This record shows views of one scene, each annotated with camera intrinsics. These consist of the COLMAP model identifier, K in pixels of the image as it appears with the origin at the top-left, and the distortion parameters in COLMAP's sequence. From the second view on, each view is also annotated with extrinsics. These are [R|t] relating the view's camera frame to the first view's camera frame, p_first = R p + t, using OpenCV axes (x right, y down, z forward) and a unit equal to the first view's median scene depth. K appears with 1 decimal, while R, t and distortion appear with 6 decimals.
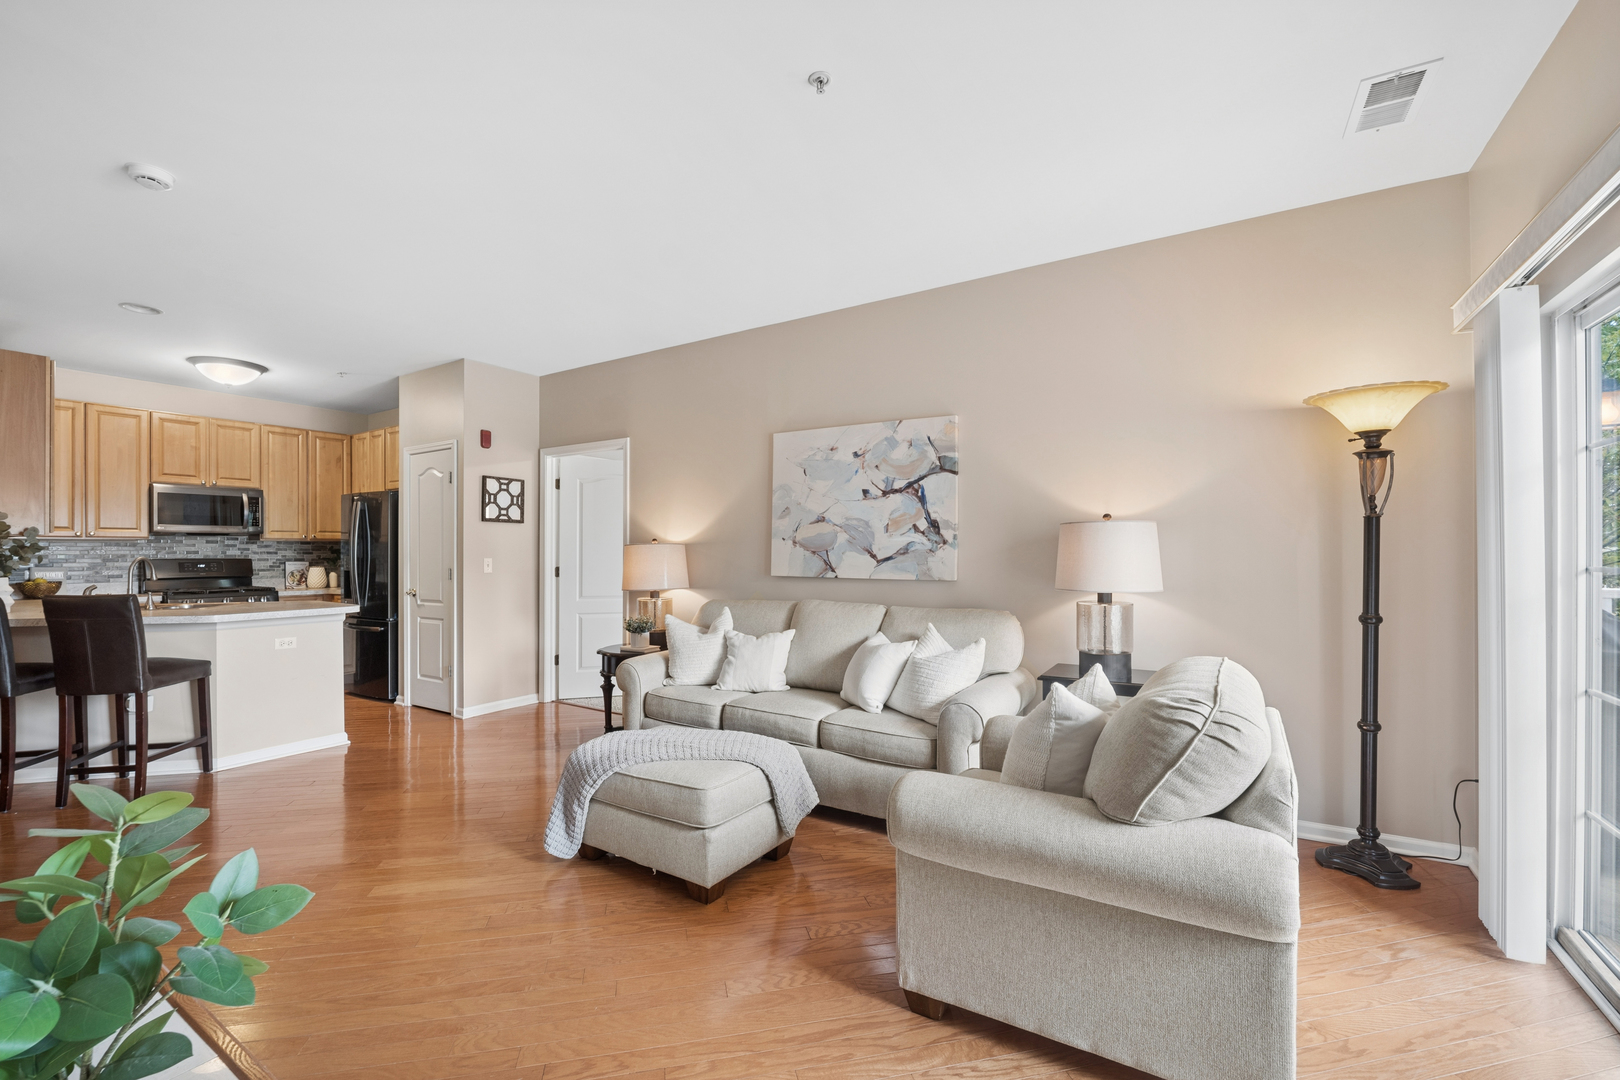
lens RADIAL K [[692.0, 0, 798.6], [0, 692.0, 547.9], [0, 0, 1]] dist [-0.000074, 0.000055]
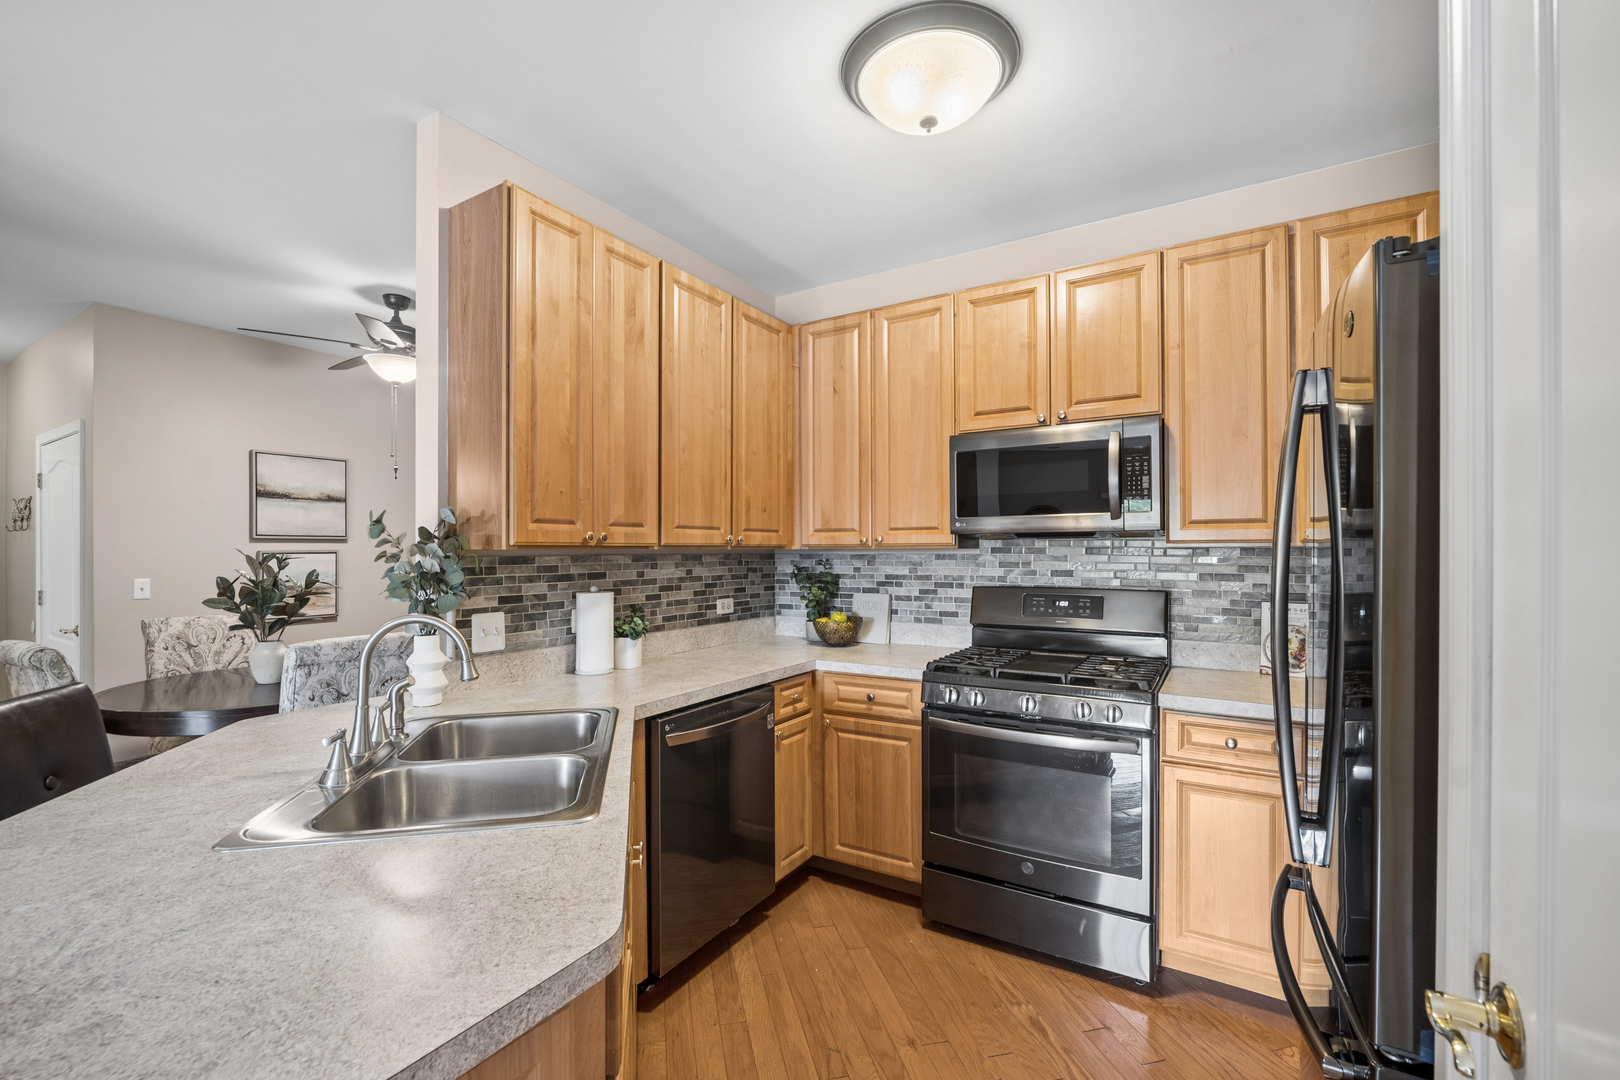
lens RADIAL K [[692.0, 0, 816.5], [0, 692.0, 544.3], [0, 0, 1]] dist [-0.000074, 0.000055]
pose [[0.000752, -0.004145, -0.999991, -0.403170], [0.004992, 0.999979, -0.004141, -0.012224], [0.999987, -0.004989, 0.000773, 0.833325]]
